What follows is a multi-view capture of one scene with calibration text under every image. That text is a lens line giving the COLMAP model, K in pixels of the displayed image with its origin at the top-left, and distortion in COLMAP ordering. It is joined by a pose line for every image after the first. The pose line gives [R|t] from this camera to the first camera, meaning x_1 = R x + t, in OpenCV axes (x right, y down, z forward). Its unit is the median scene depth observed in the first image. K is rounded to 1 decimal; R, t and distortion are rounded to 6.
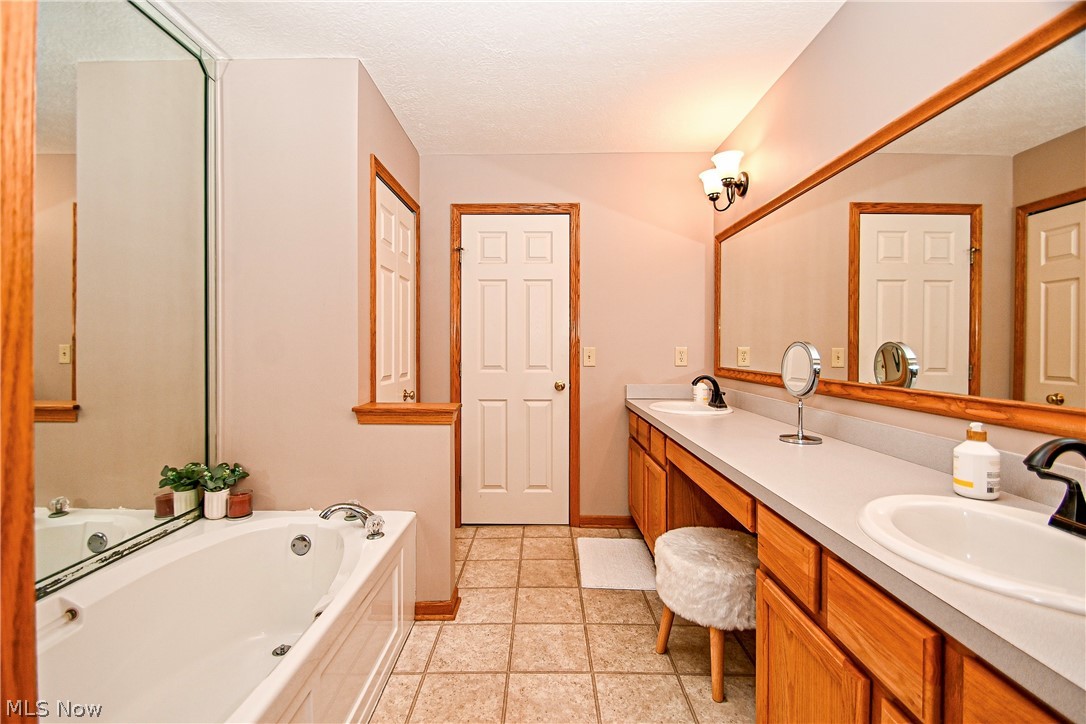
lens RADIAL K [[478.7, 0, 536.0], [0, 478.7, 351.4], [0, 0, 1]] dist [0.017175, -0.013609]
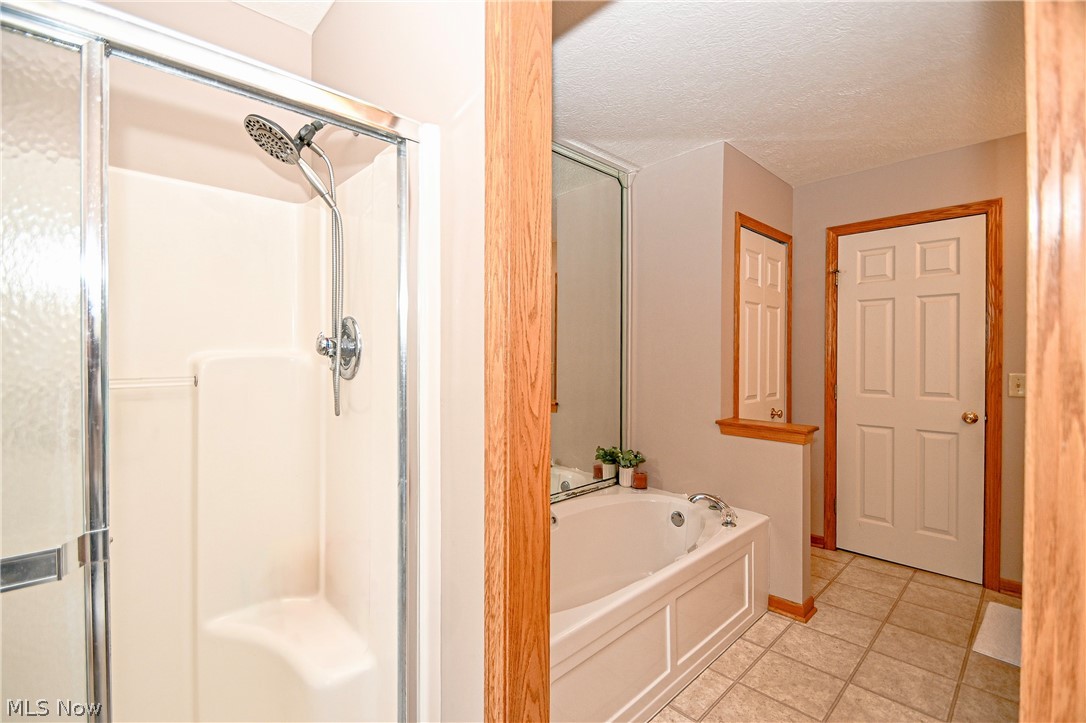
lens RADIAL K [[471.2, 0, 532.6], [0, 471.2, 364.0], [0, 0, 1]] dist [0.015081, -0.012068]
pose [[0.689058, 0.012460, -0.724600, 0.164157], [-0.005964, 0.999916, 0.011523, -0.038554], [0.724682, -0.003618, 0.689074, -0.181281]]
